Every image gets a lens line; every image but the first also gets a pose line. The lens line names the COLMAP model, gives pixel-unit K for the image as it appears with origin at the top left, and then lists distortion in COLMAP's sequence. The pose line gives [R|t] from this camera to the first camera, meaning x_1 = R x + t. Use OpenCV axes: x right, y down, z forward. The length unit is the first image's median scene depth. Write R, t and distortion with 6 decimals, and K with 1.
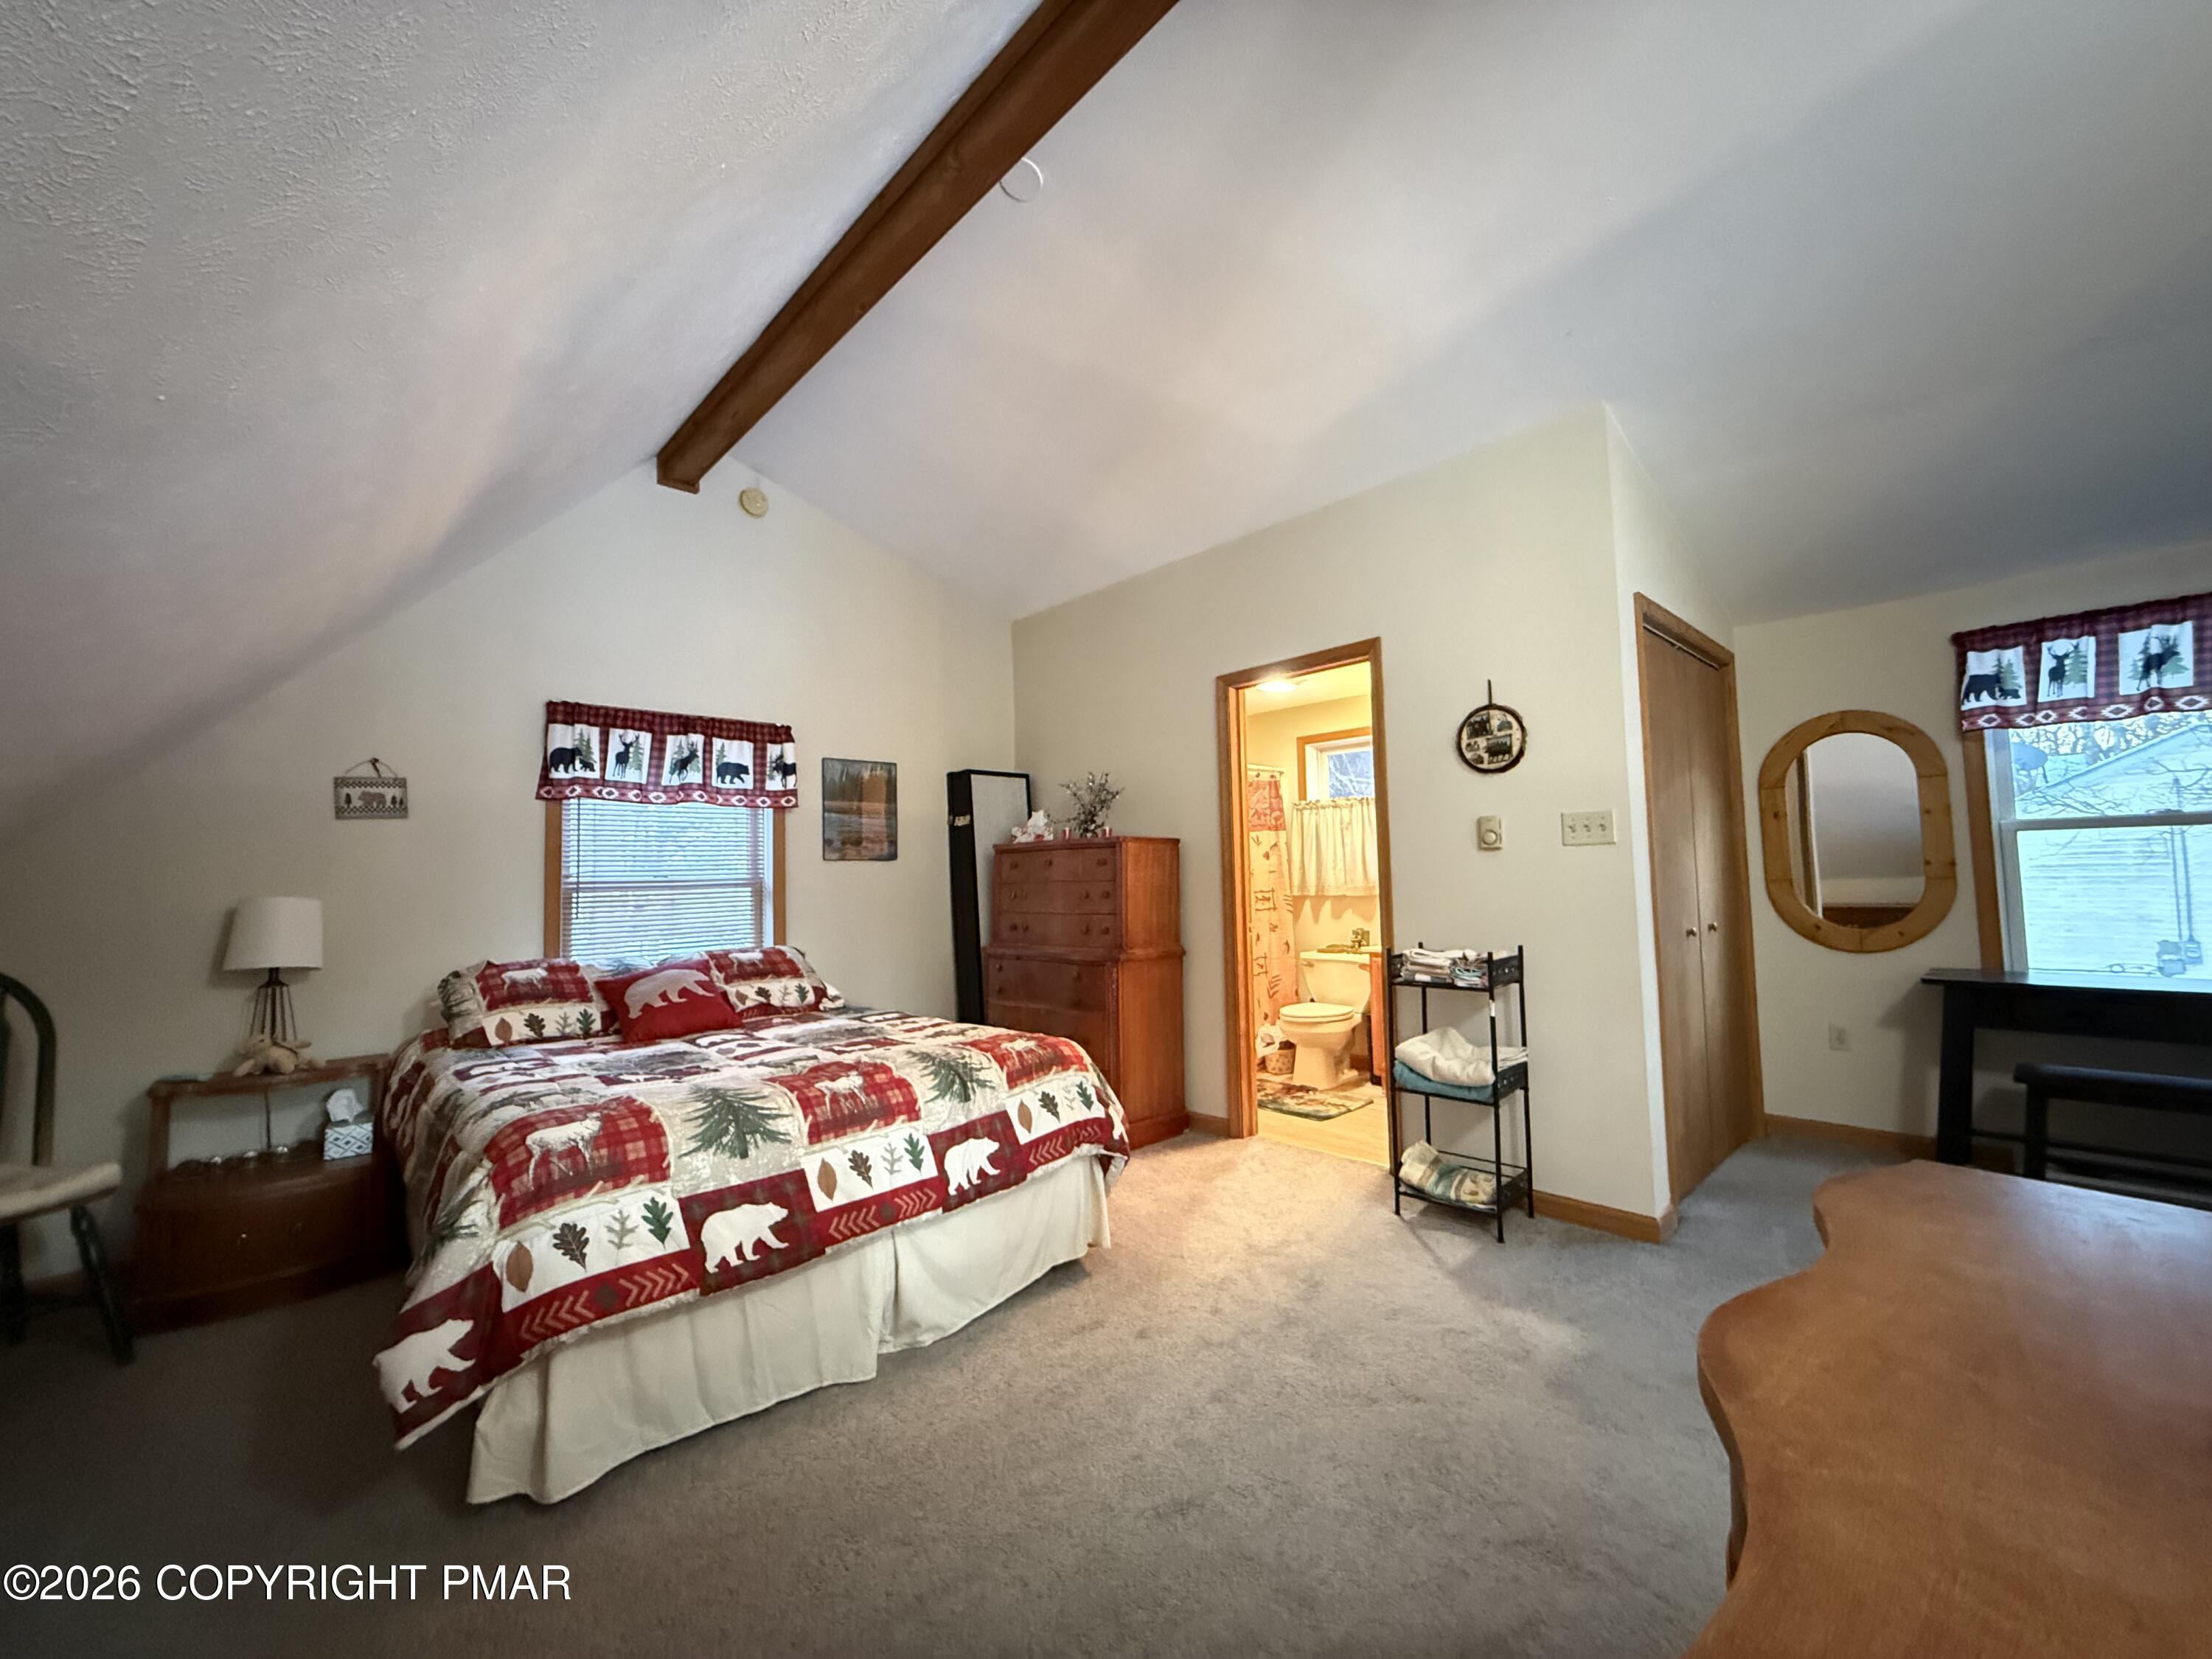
lens RADIAL K [[878.8, 0, 1094.6], [0, 878.8, 825.3], [0, 0, 1]] dist [-0.000144, 0.000602]
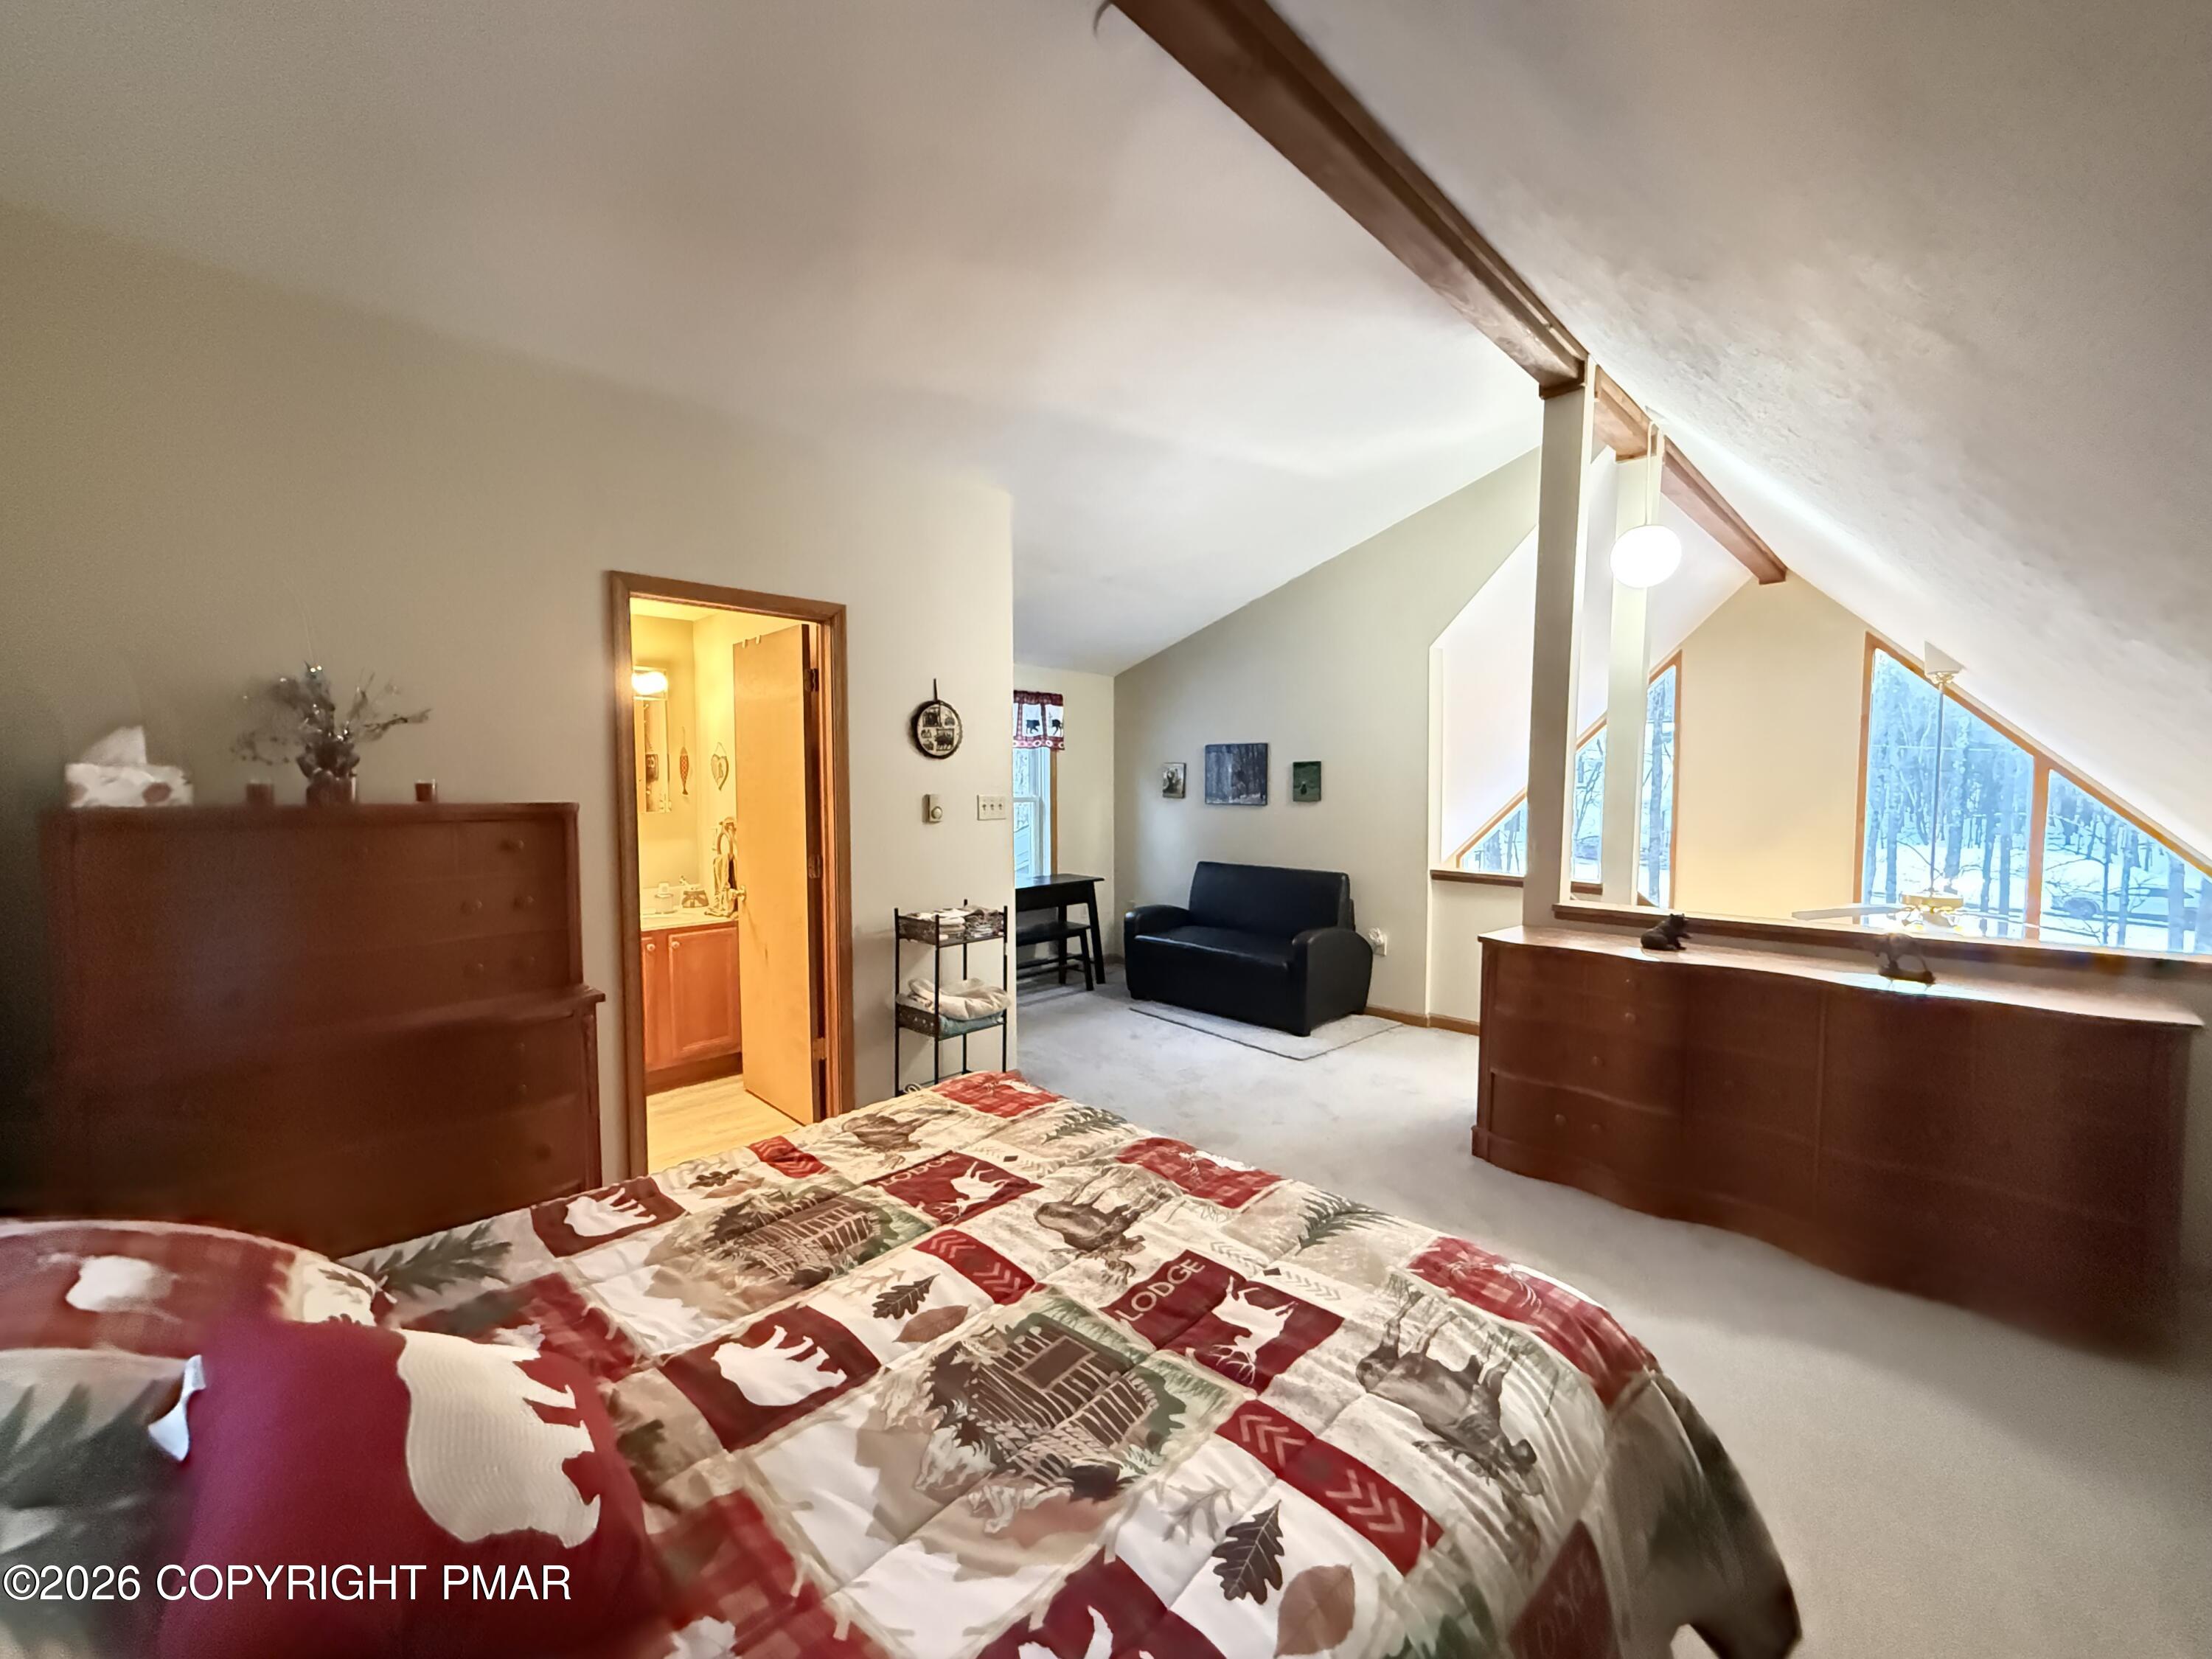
lens RADIAL K [[878.8, 0, 1112.9], [0, 878.8, 834.3], [0, 0, 1]] dist [-0.000144, 0.000602]
pose [[-0.040177, -0.035172, 0.998573, -0.749776], [-0.052474, 0.998075, 0.033043, -0.007453], [-0.997814, -0.051071, -0.041945, 0.789143]]
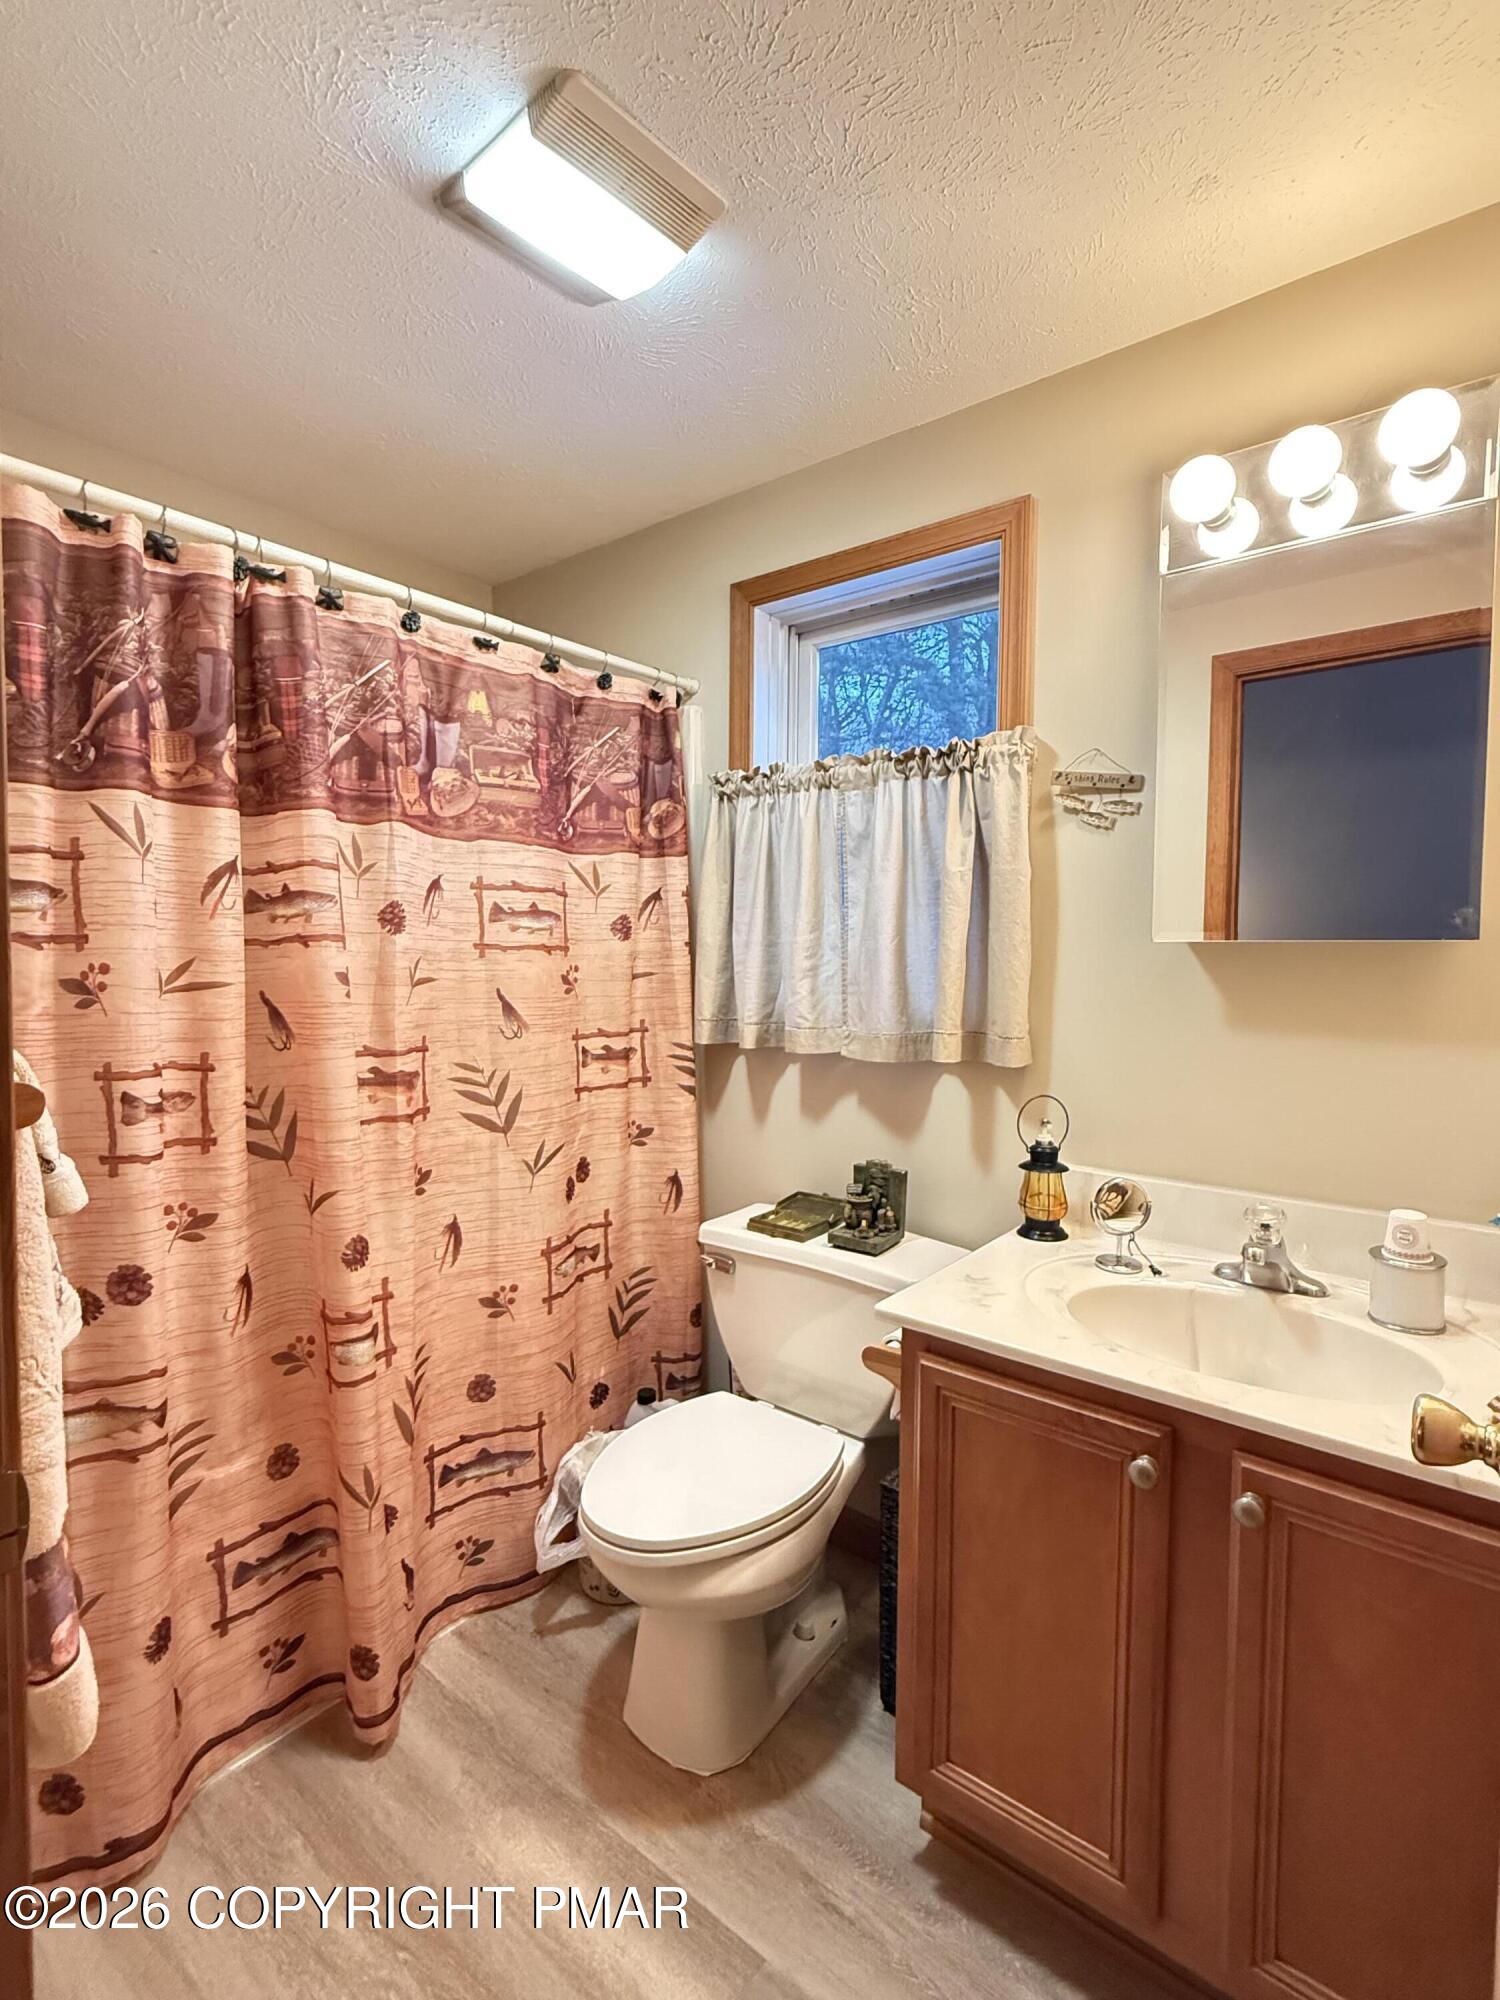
lens RADIAL K [[954.6, 0, 752.1], [0, 954.6, 993.2], [0, 0, 1]] dist [-0.002729, -0.000038]
pose [[0.988284, 0.023245, 0.150847, 0.319185], [-0.039132, 0.993888, 0.103221, 0.033280], [-0.147526, -0.107914, 0.983153, 1.055671]]
